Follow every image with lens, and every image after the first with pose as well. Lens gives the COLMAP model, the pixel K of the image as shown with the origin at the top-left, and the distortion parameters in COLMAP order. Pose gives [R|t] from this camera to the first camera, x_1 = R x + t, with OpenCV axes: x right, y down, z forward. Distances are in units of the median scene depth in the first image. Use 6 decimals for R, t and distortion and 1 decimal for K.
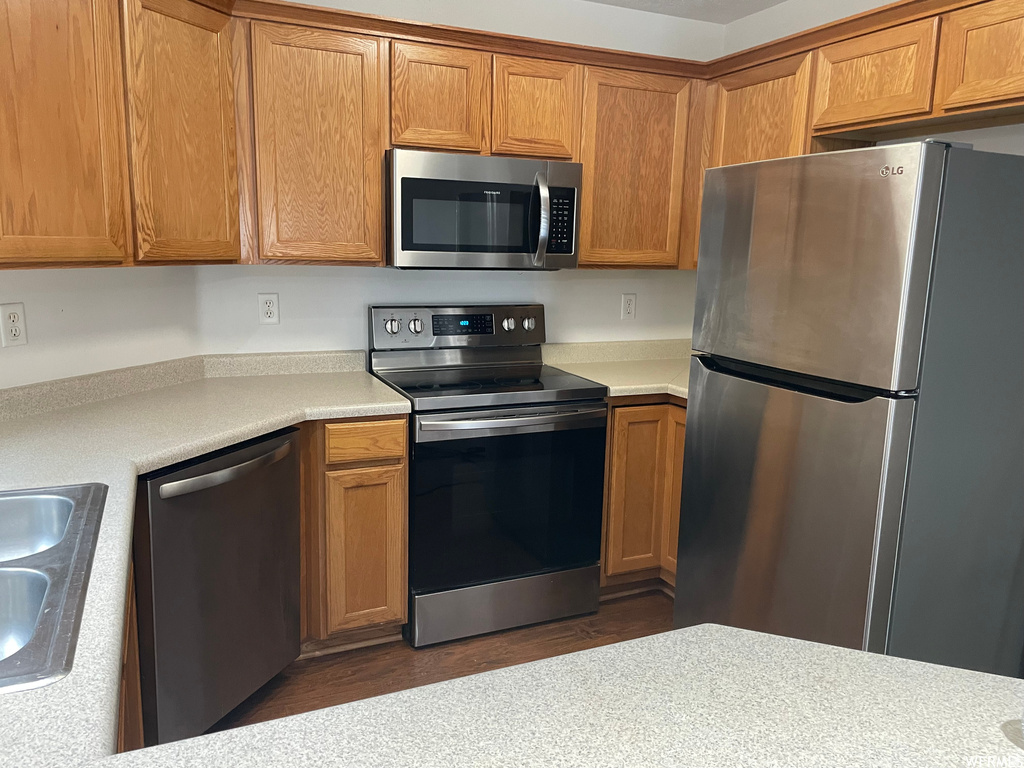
lens RADIAL K [[785.5, 0, 512.0], [0, 785.5, 384.0], [0, 0, 1]] dist [0.059433, -0.000802]
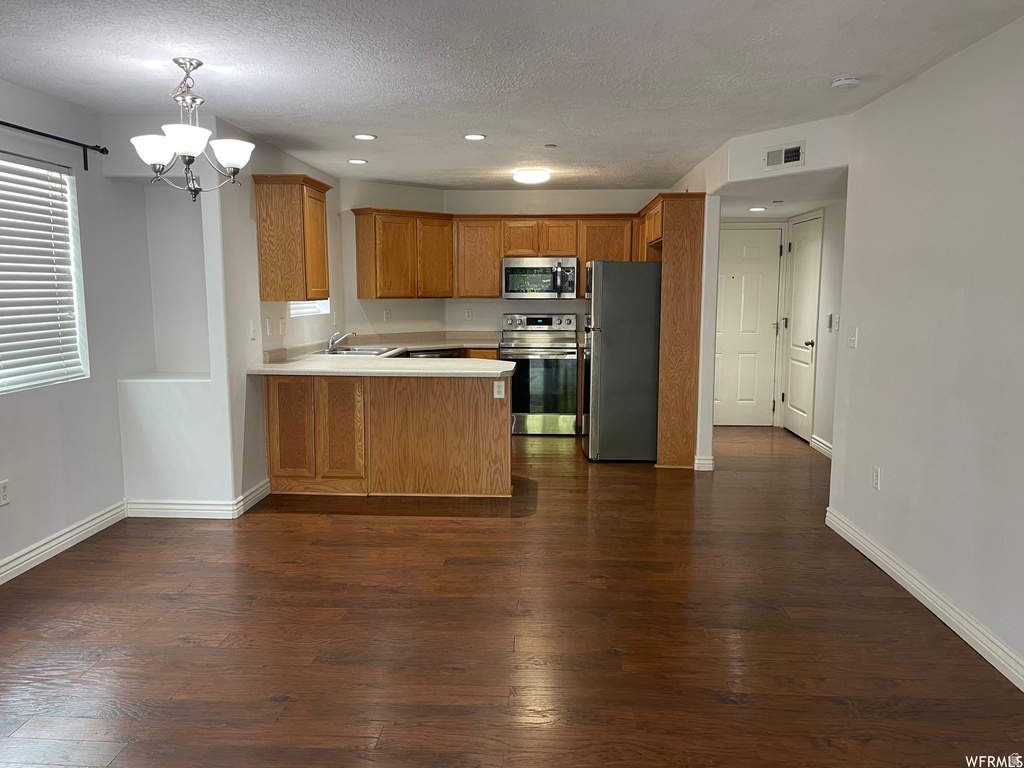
lens RADIAL K [[785.5, 0, 512.0], [0, 785.5, 384.0], [0, 0, 1]] dist [0.059433, -0.000802]
pose [[0.888697, 0.031699, -0.457397, 1.177196], [-0.060483, 0.996994, -0.048420, 0.290209], [0.454487, 0.070696, 0.887943, -1.457949]]
